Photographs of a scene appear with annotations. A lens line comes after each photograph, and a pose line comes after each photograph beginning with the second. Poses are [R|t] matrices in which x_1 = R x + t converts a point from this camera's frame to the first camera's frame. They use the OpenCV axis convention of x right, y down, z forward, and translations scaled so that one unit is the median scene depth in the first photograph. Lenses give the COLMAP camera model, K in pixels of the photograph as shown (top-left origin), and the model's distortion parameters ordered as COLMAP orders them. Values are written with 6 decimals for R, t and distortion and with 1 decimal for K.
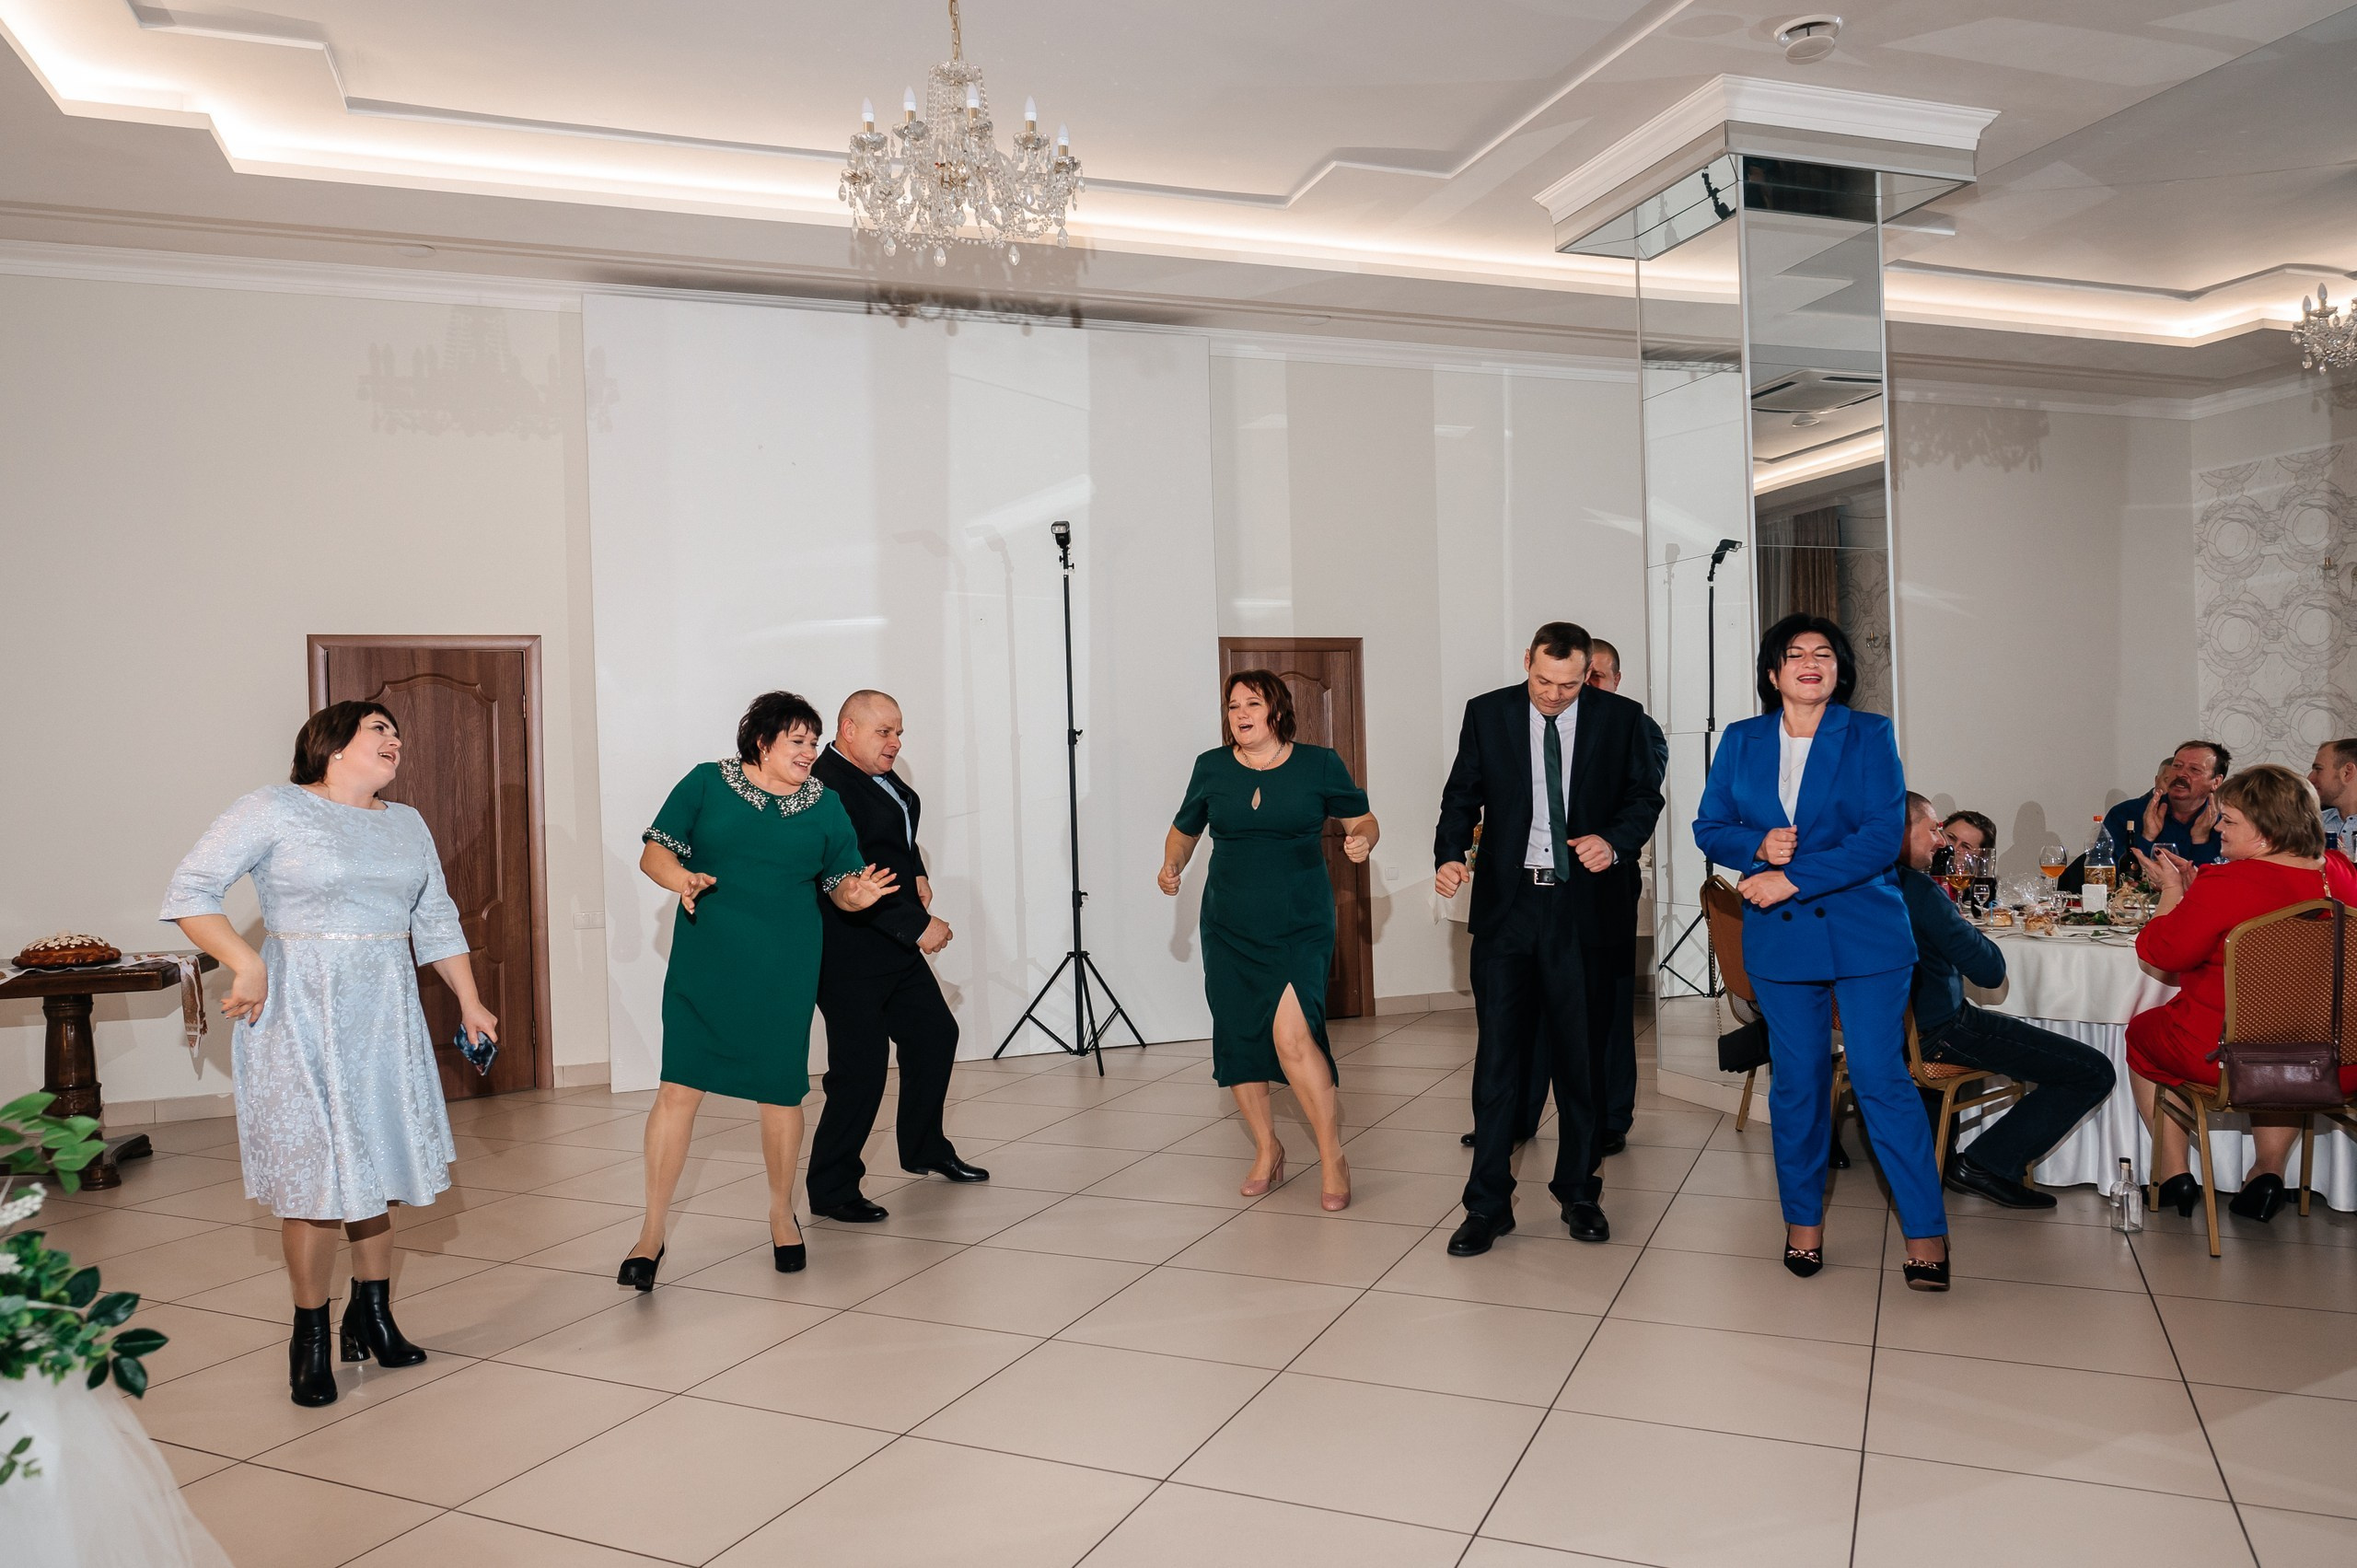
lens RADIAL K [[1643.7, 0, 1196.1], [0, 1643.7, 779.8], [0, 0, 1]] dist [0.005440, -0.001537]
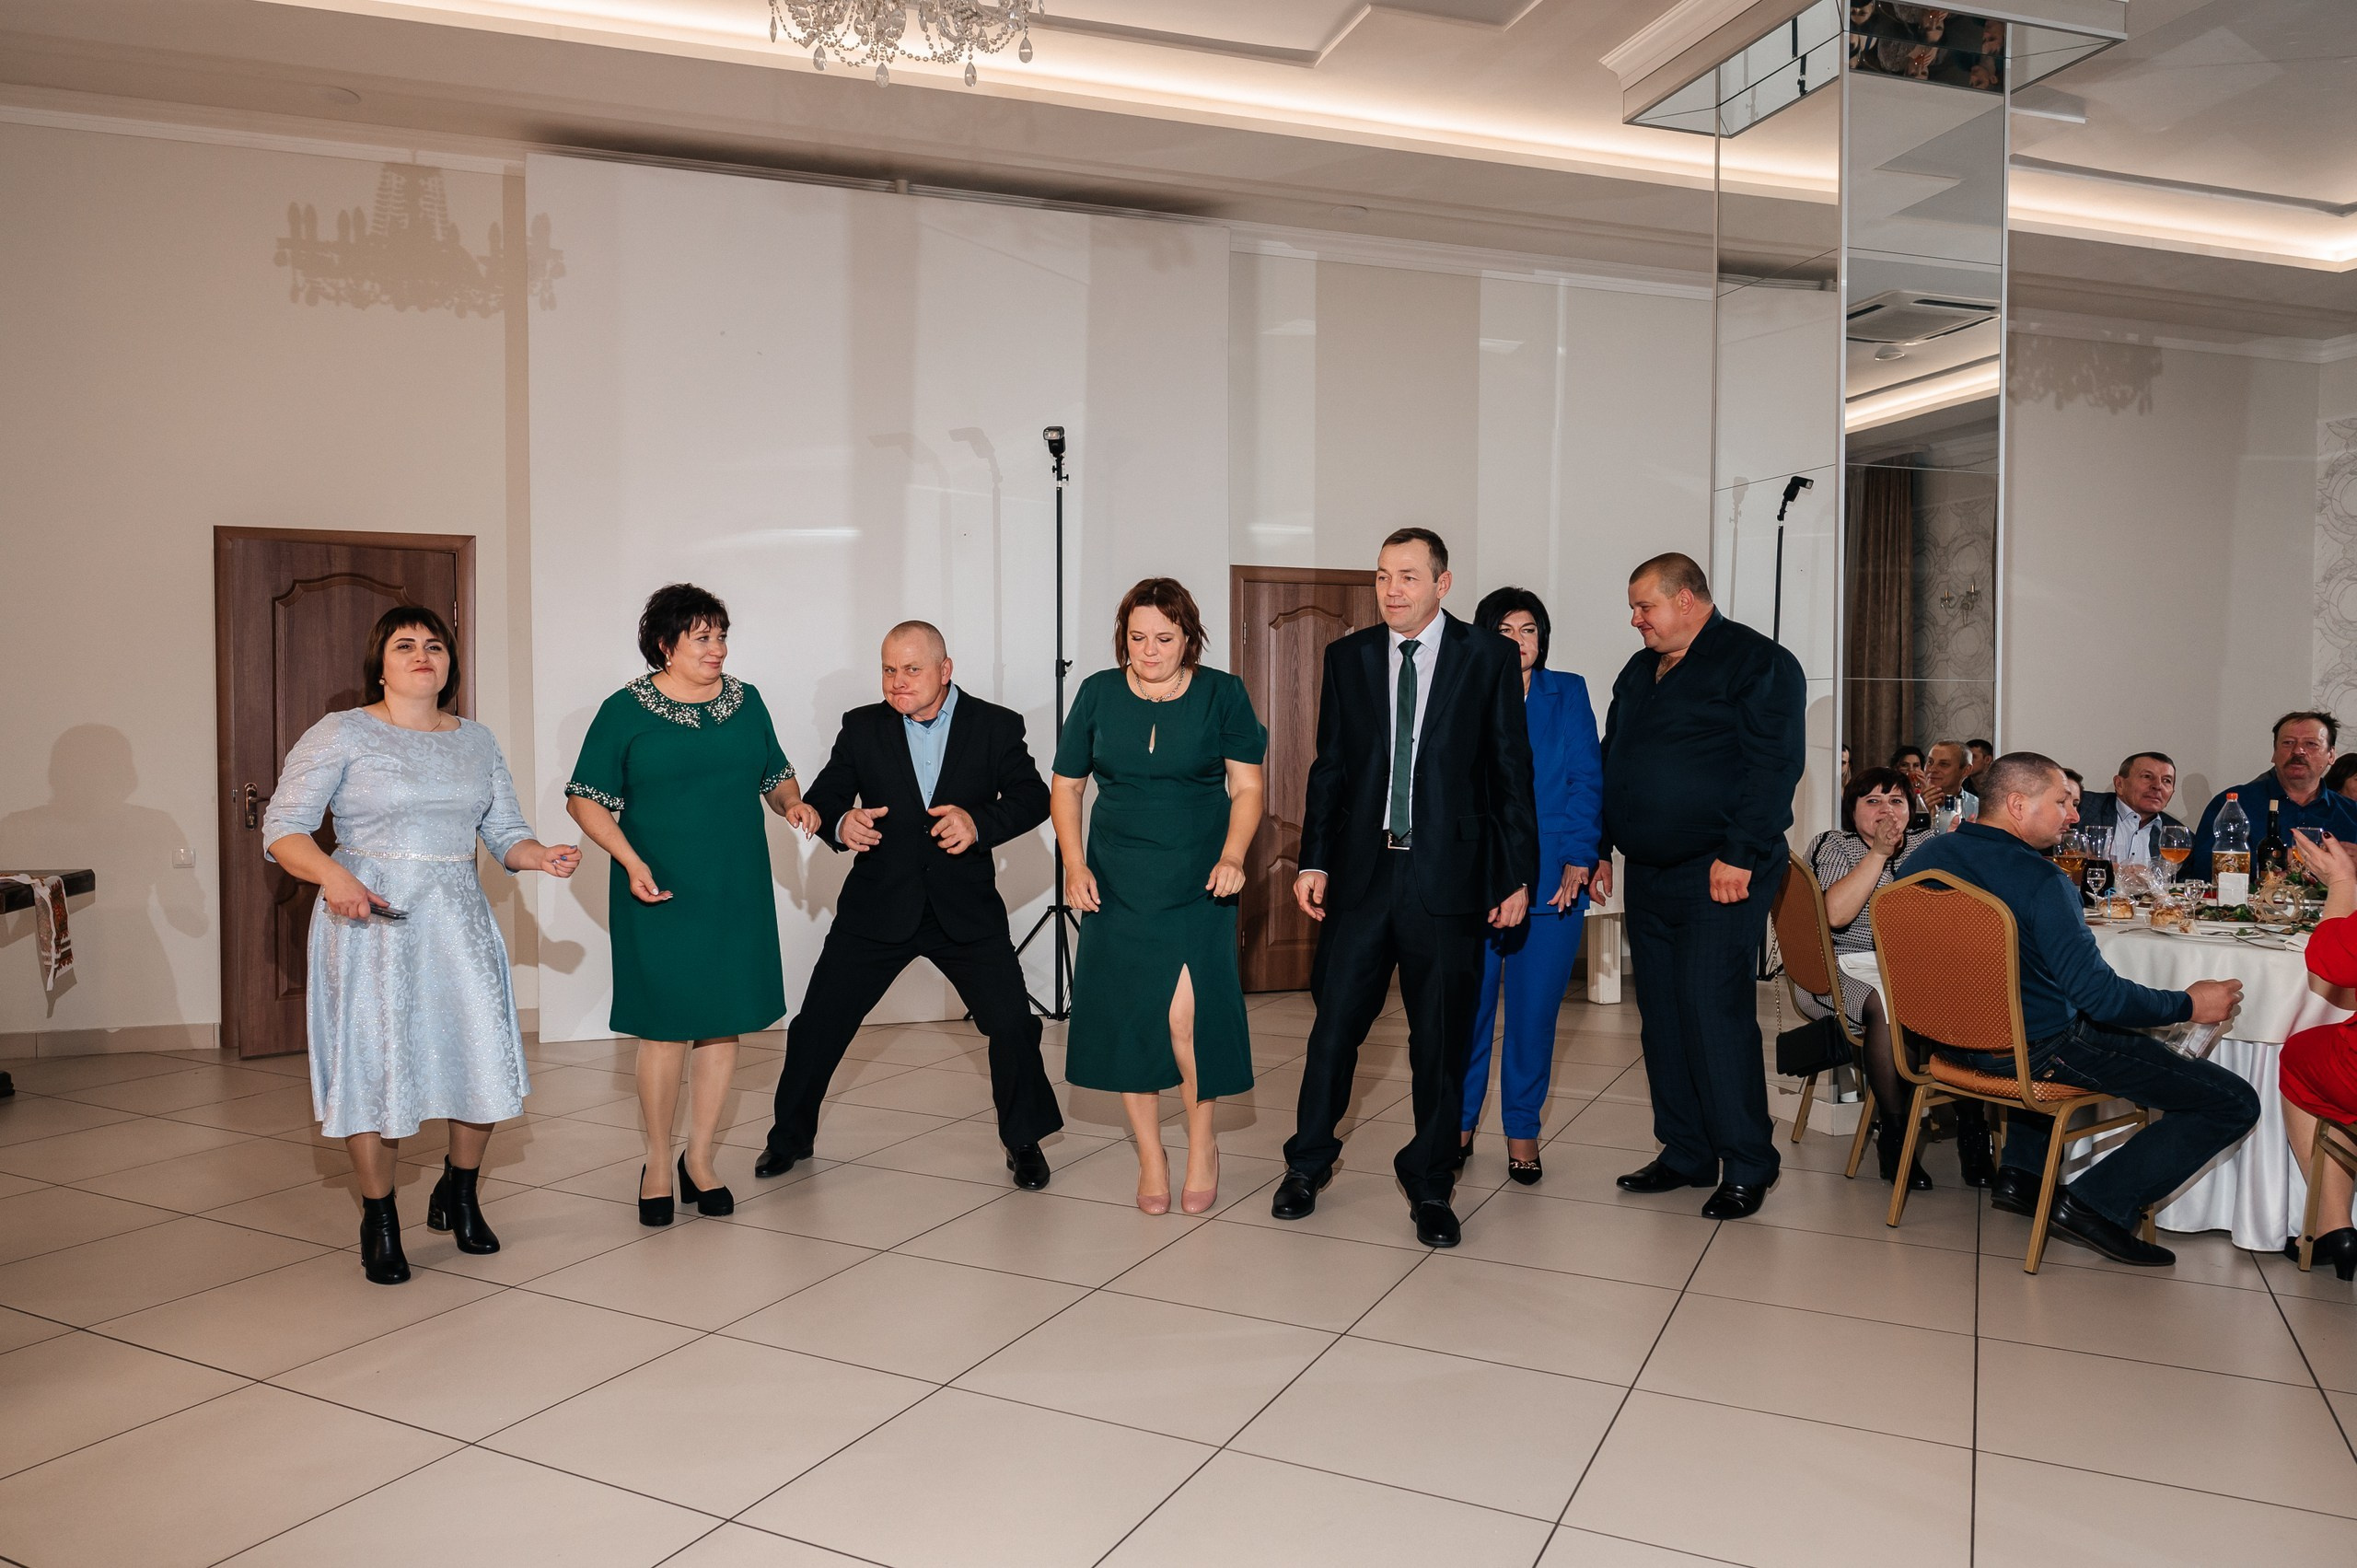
lens RADIAL K [[1643.7, 0, 1191.5], [0, 1643.7, 780.8], [0, 0, 1]] dist [0.005440, -0.001537]
pose [[0.999059, 0.033945, -0.026994, 0.024079], [-0.033130, 0.998998, 0.030099, 0.006487], [0.027989, -0.029176, 0.999182, 0.105903]]
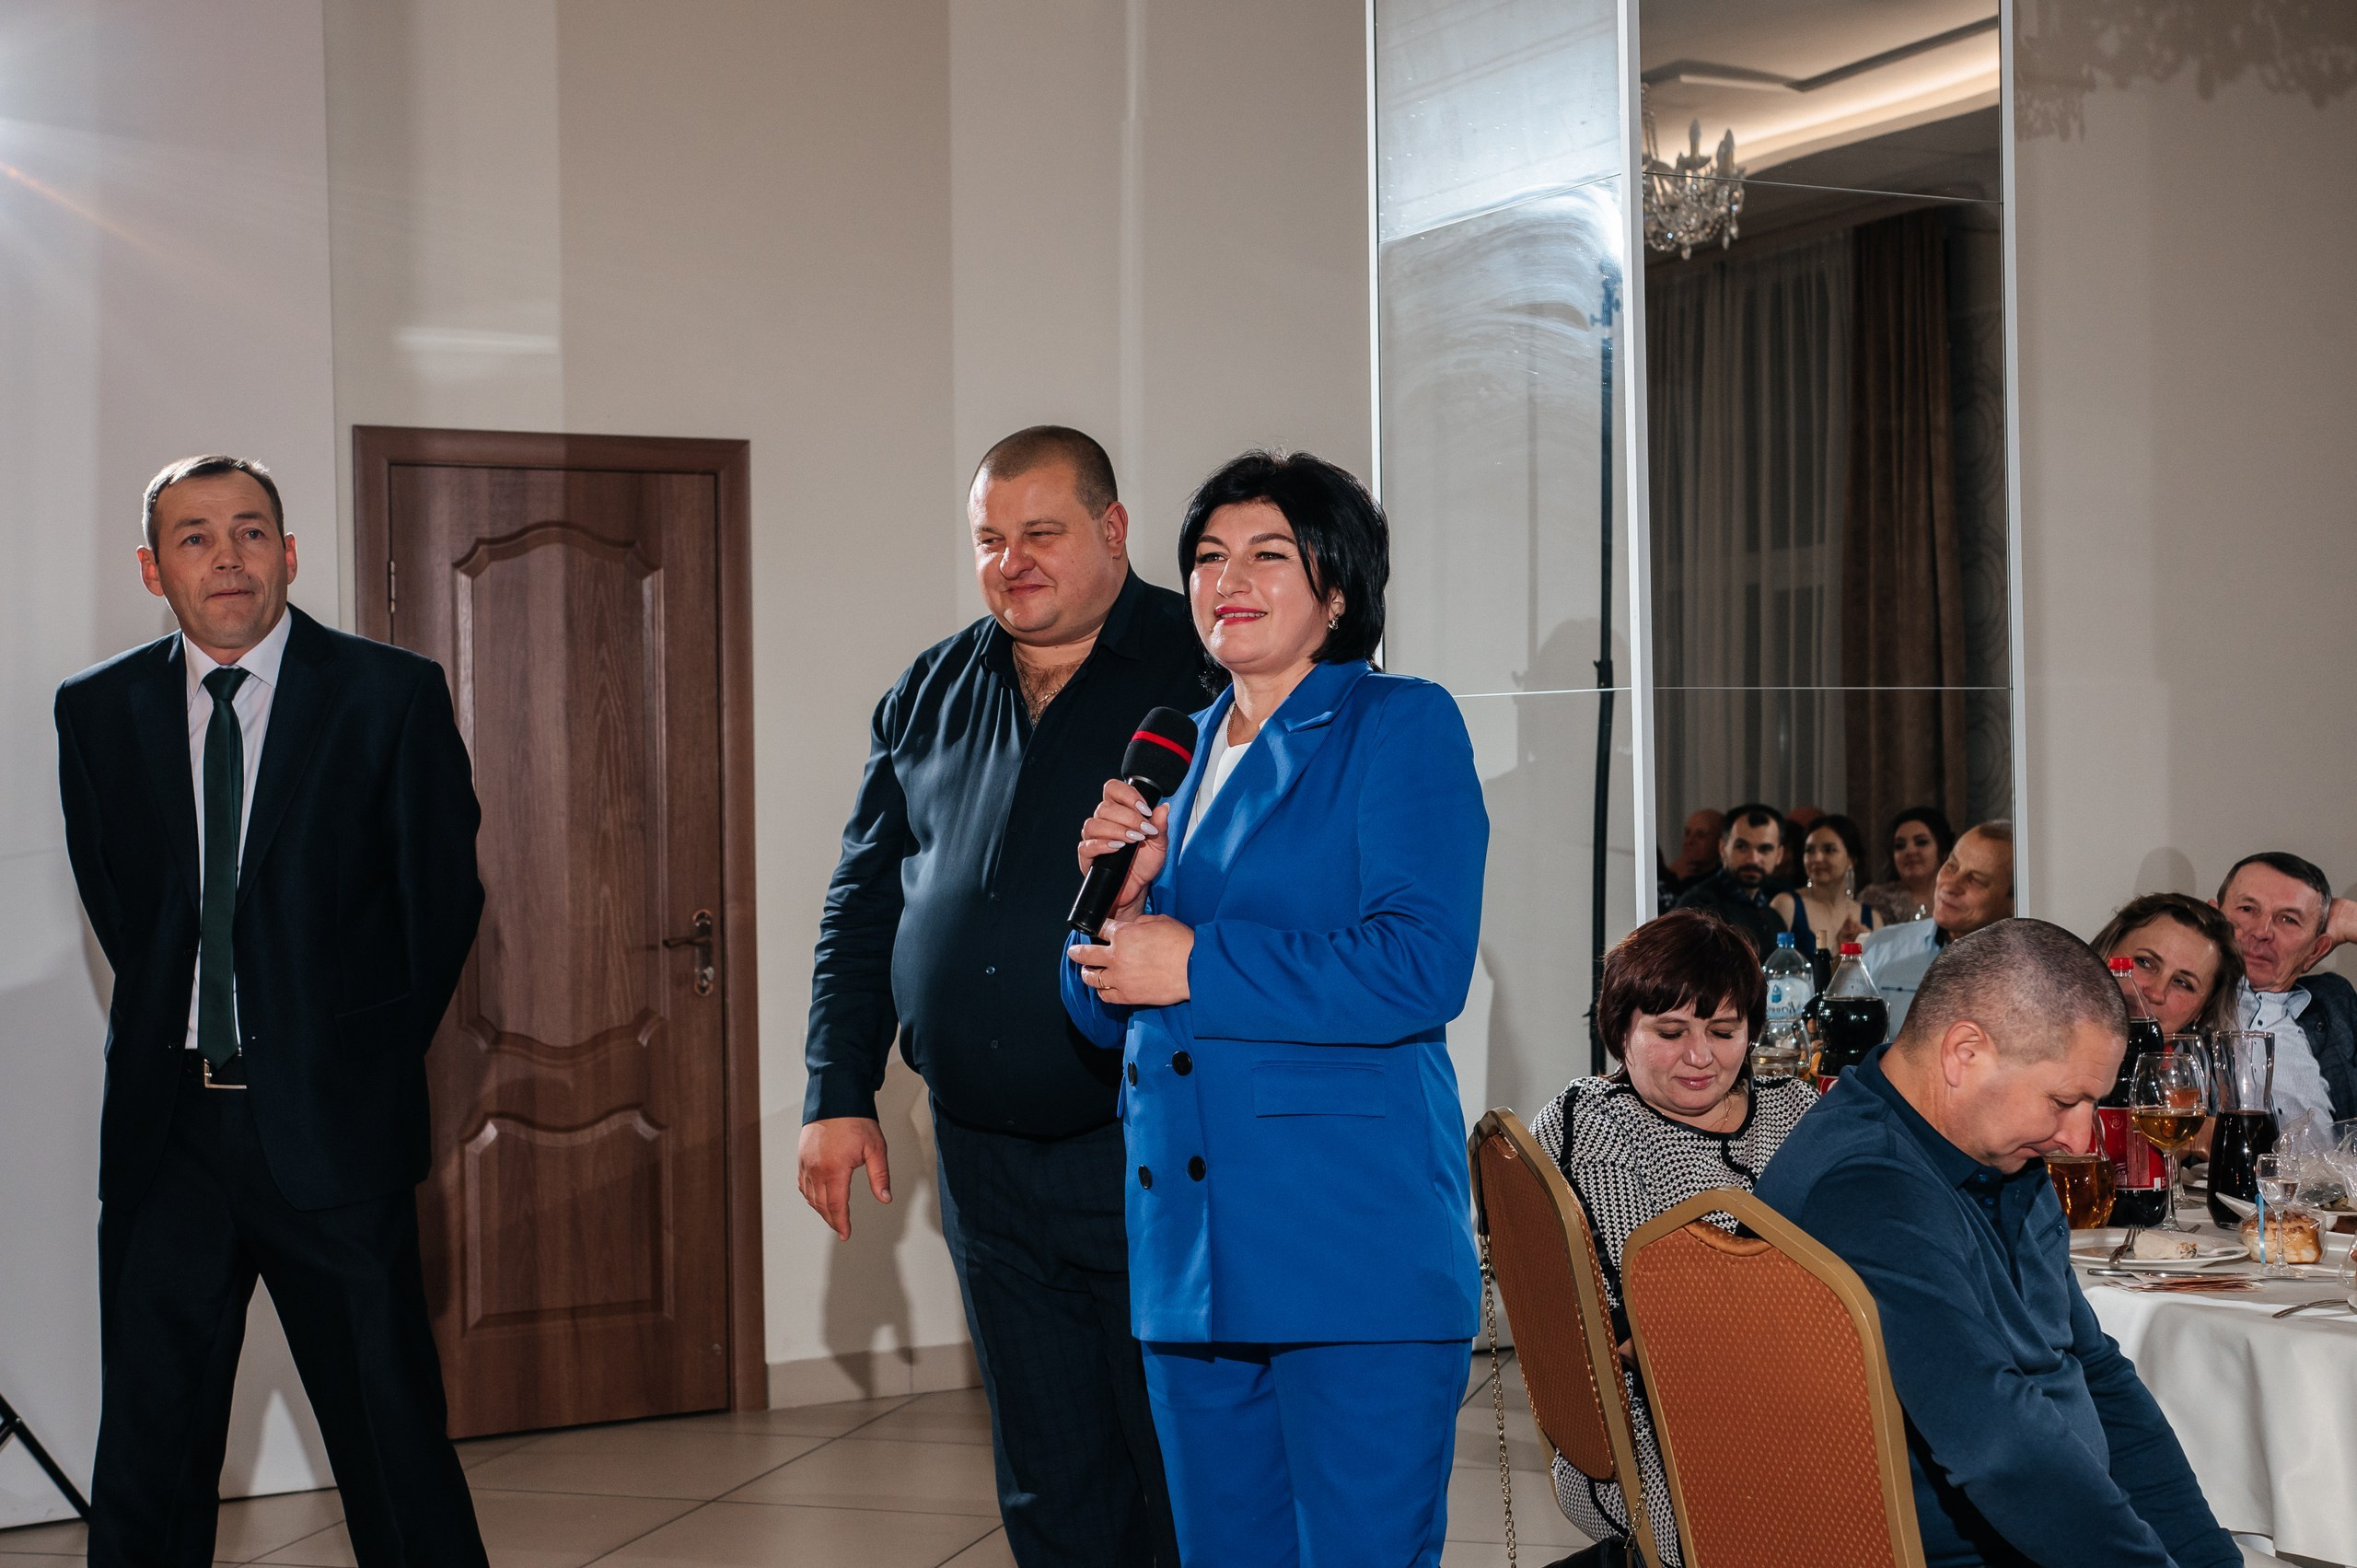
lens RADIAL K [[3365.9, 0, 1215.7], [0, 3365.9, 742.1], [0, 0, 1]] dist [0.144929, 0.000000]
pose [[0.988886, 0.018310, 0.147547, 0.113773], [-0.016751, 0.999790, -0.011801, -0.008858], [-0.147732, 0.009199, 0.988985, 0.227436]]
